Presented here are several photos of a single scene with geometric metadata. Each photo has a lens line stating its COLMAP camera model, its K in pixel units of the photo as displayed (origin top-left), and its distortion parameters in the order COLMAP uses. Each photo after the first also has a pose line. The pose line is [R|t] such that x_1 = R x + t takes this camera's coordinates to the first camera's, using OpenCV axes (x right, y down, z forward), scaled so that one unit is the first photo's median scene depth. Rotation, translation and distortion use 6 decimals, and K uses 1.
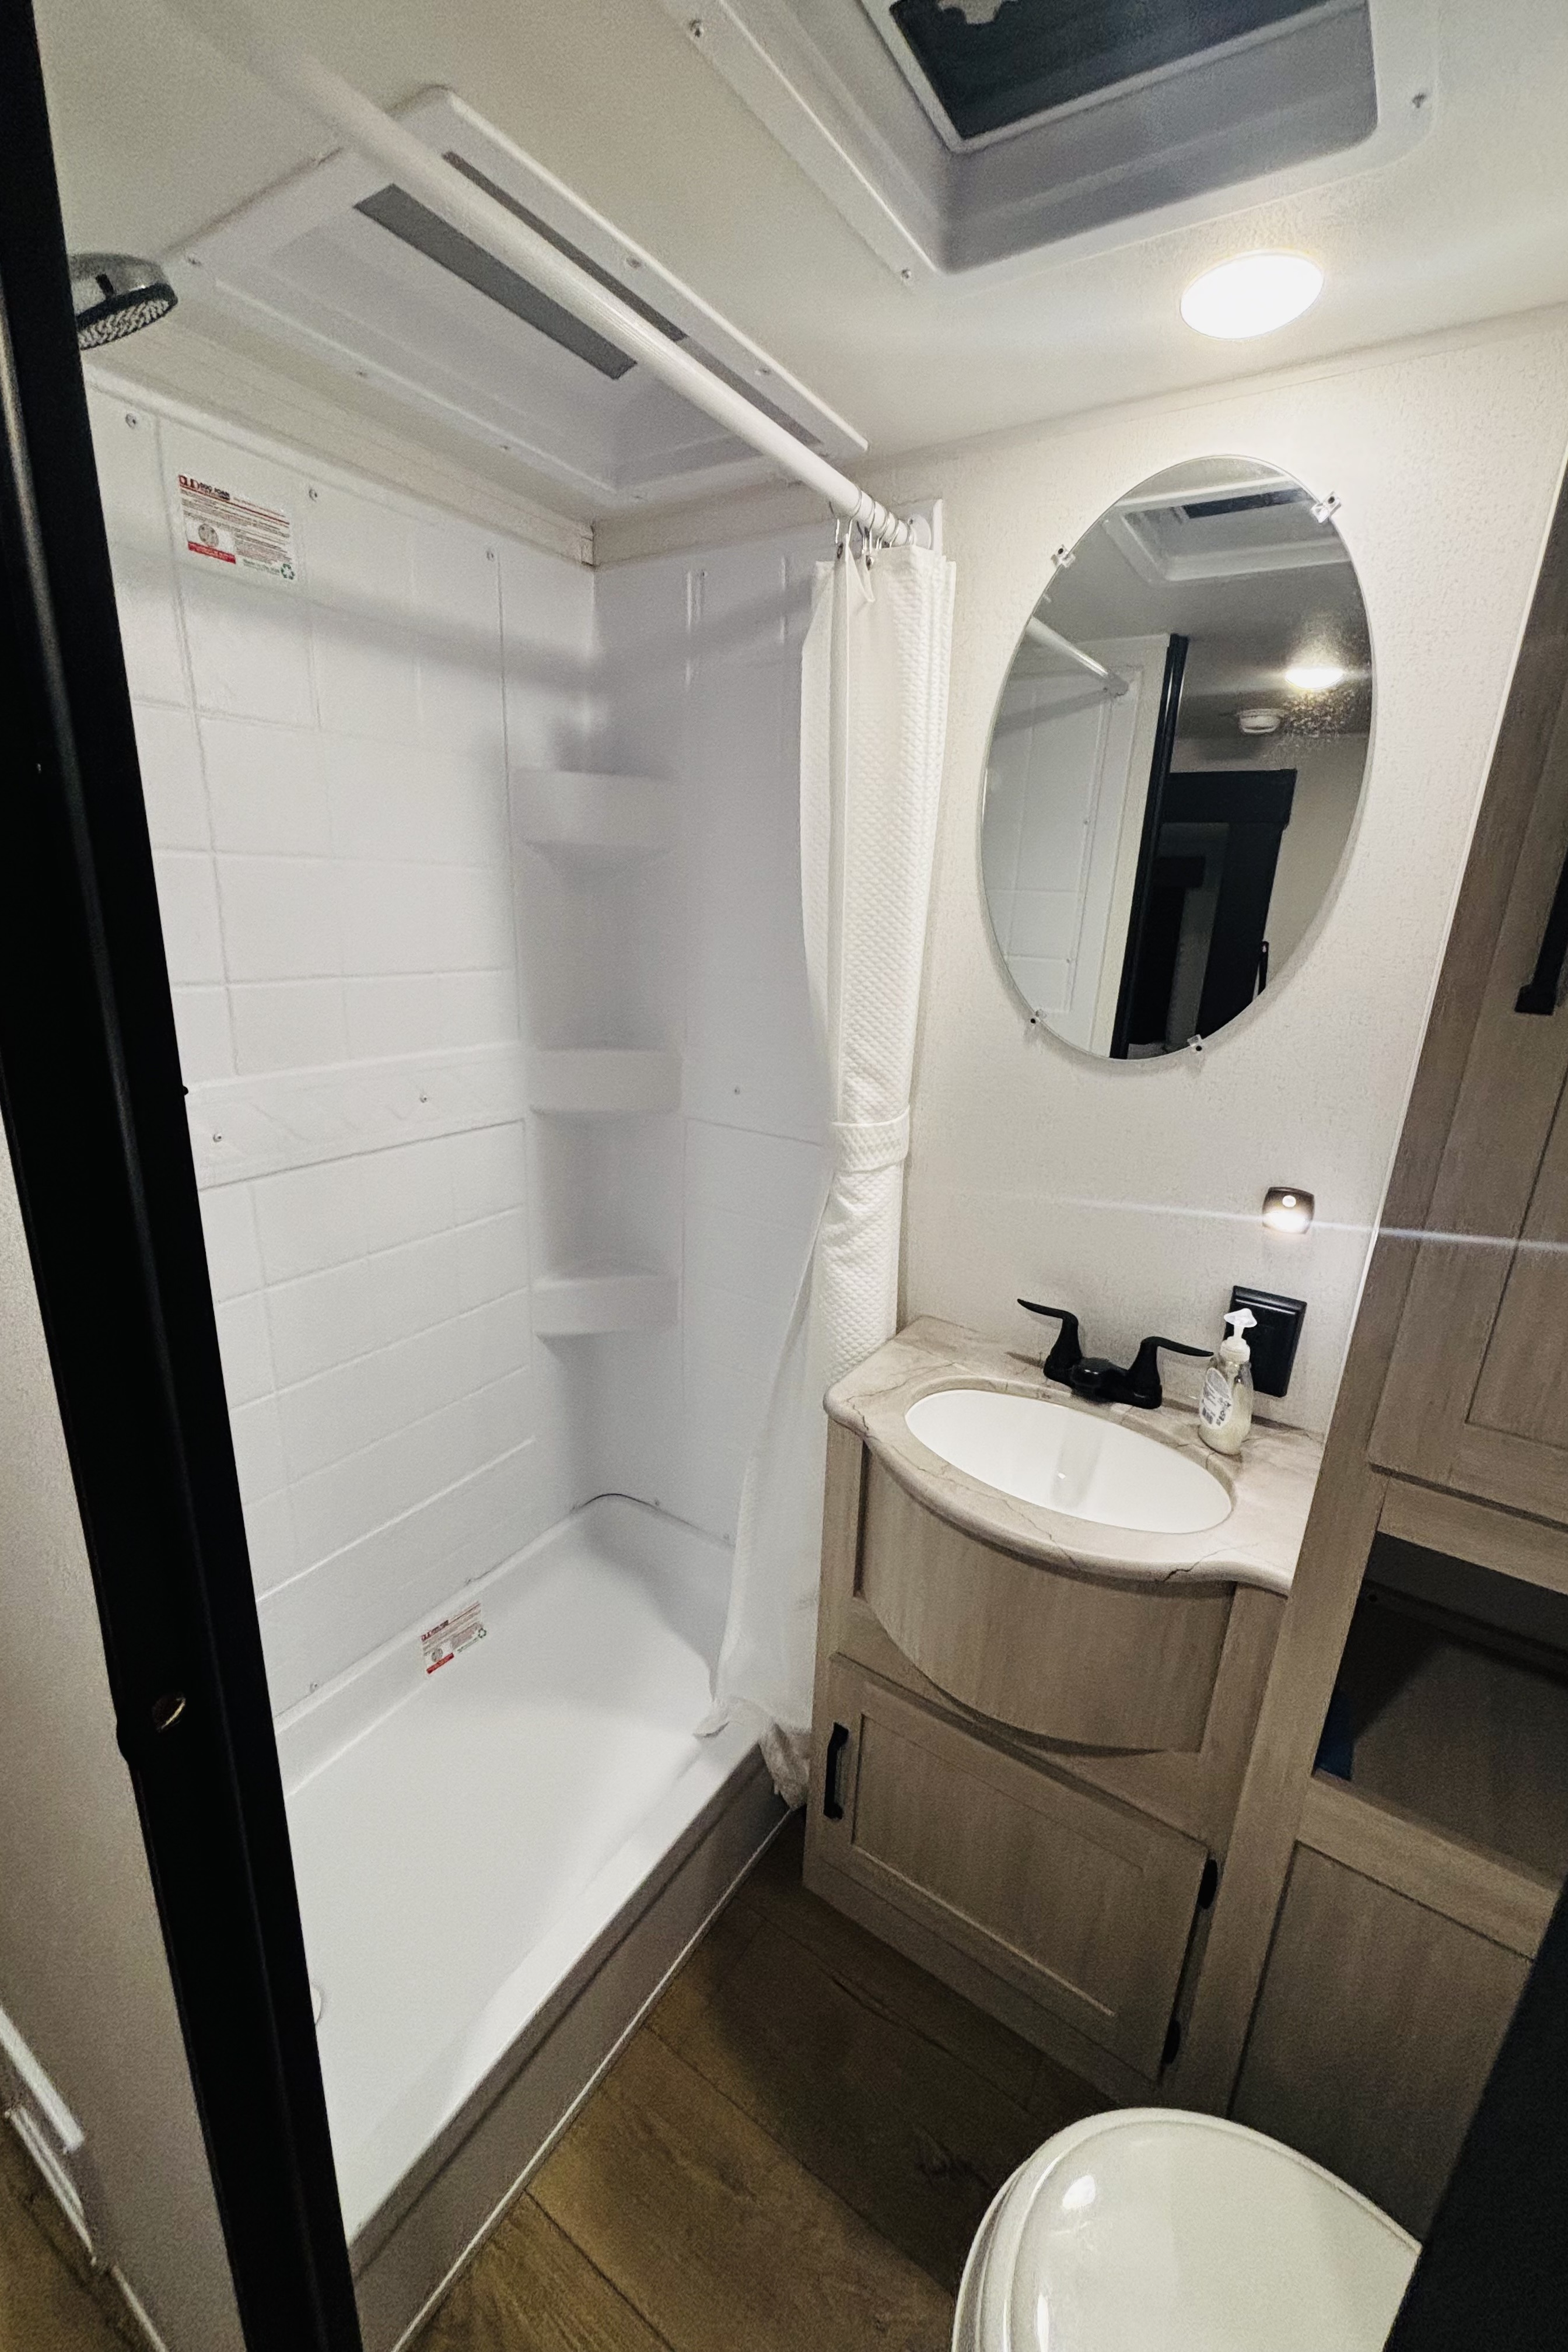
lens RADIAL K [[949.5, 0, 784.0], [0, 949.5, 1176.0], [0, 0, 1]] dist [0.002194, 0.000006]
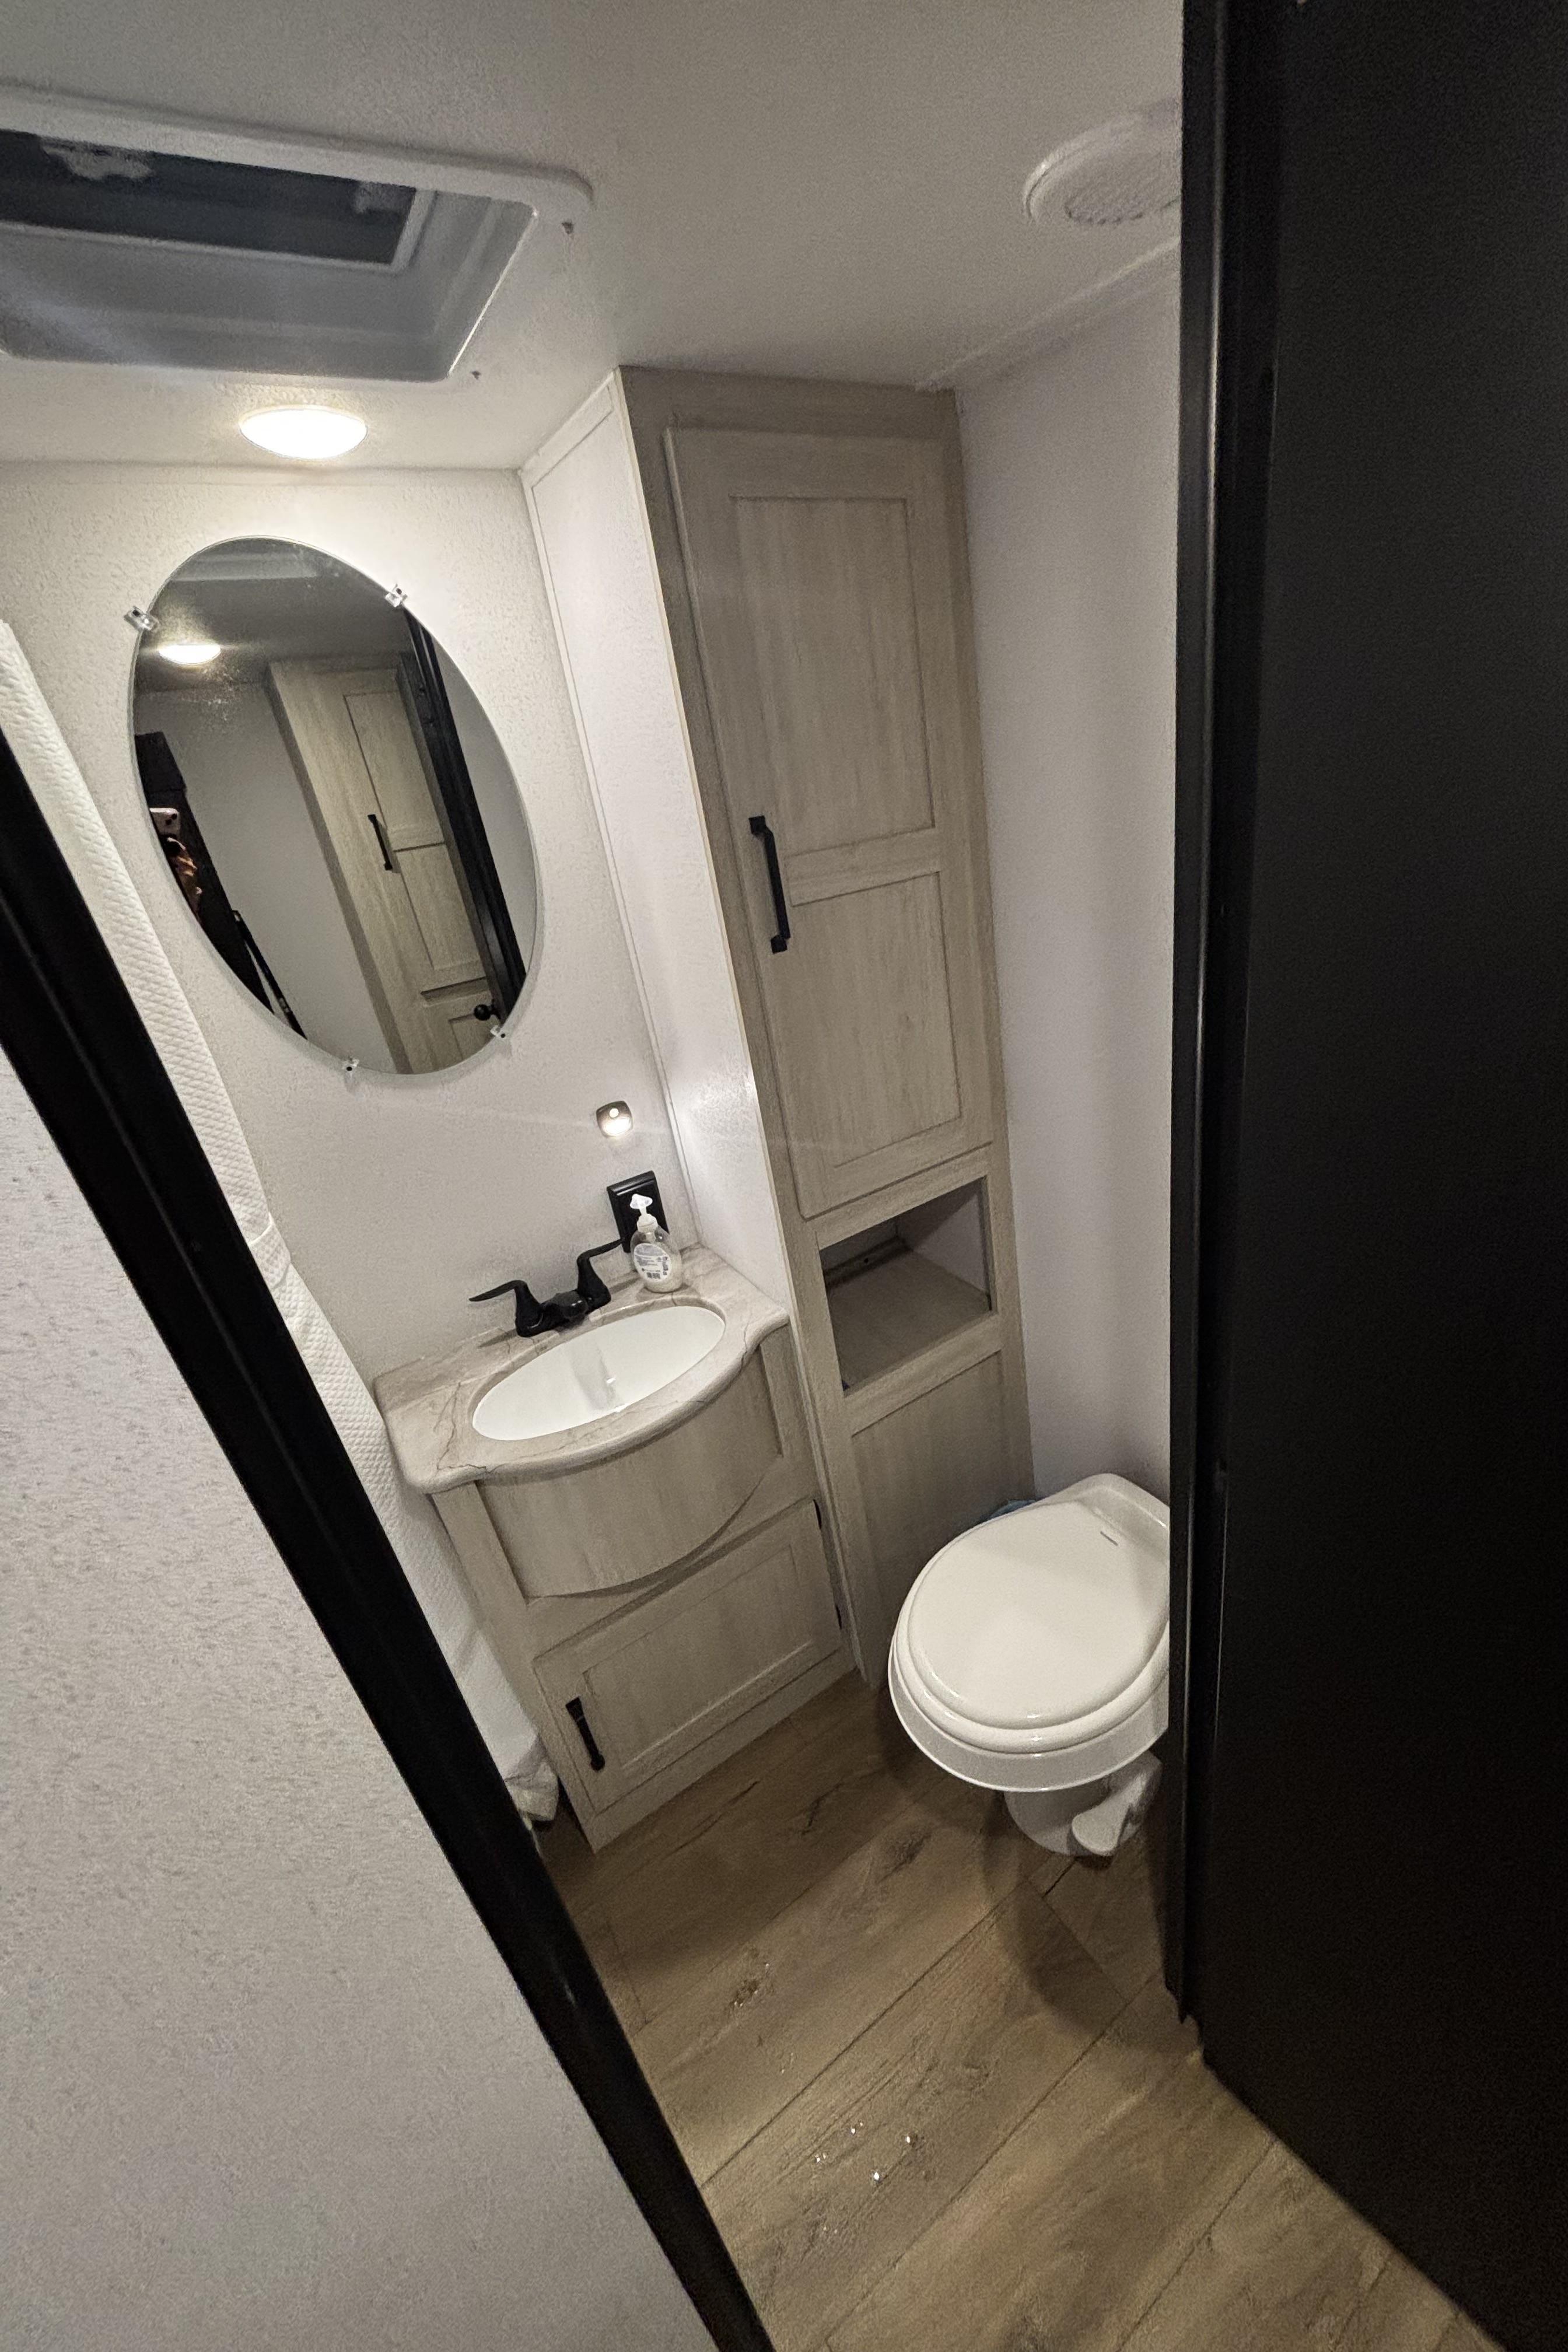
lens RADIAL K [[914.5, 0, 852.8], [0, 914.5, 1182.0], [0, 0, 1]] dist [-0.001365, -0.000163]
pose [[0.367371, -0.488947, 0.791183, -0.404681], [0.413546, 0.847823, 0.331928, -0.171957], [-0.833078, 0.205250, 0.513667, 0.055664]]
